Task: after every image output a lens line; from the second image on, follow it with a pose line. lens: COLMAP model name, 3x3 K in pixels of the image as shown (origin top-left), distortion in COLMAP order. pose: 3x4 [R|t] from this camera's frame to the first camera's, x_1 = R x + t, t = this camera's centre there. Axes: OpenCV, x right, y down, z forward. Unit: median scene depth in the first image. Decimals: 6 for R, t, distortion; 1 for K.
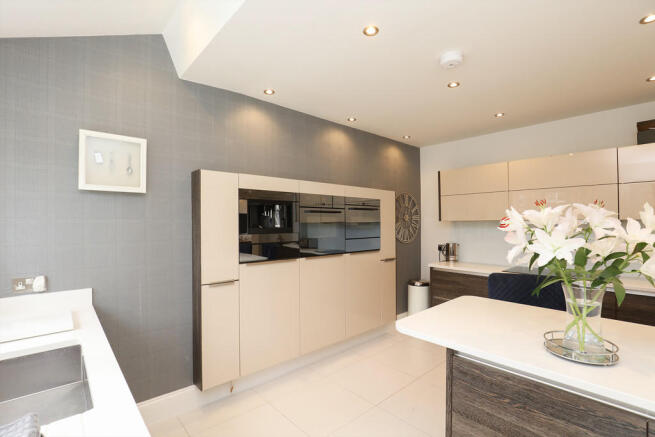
lens RADIAL K [[300.8, 0, 326.9], [0, 300.8, 220.3], [0, 0, 1]] dist [-0.004711, -0.000383]
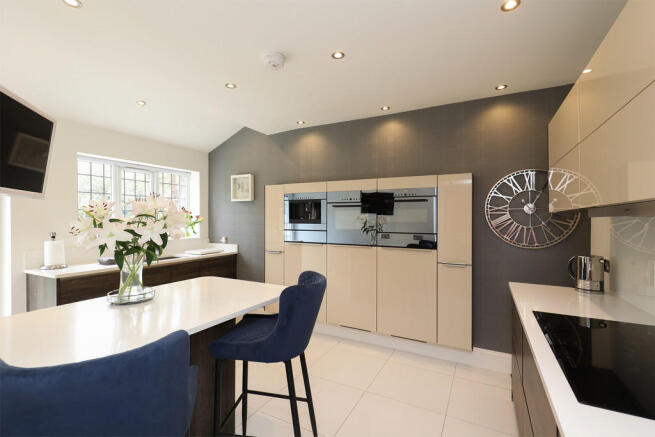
lens RADIAL K [[300.8, 0, 325.0], [0, 300.8, 216.6], [0, 0, 1]] dist [-0.004711, -0.000383]
pose [[0.339664, -0.002347, -0.940544, 1.078757], [0.002008, 0.999996, -0.001770, 0.013541], [0.940545, -0.001287, 0.339667, 0.580359]]
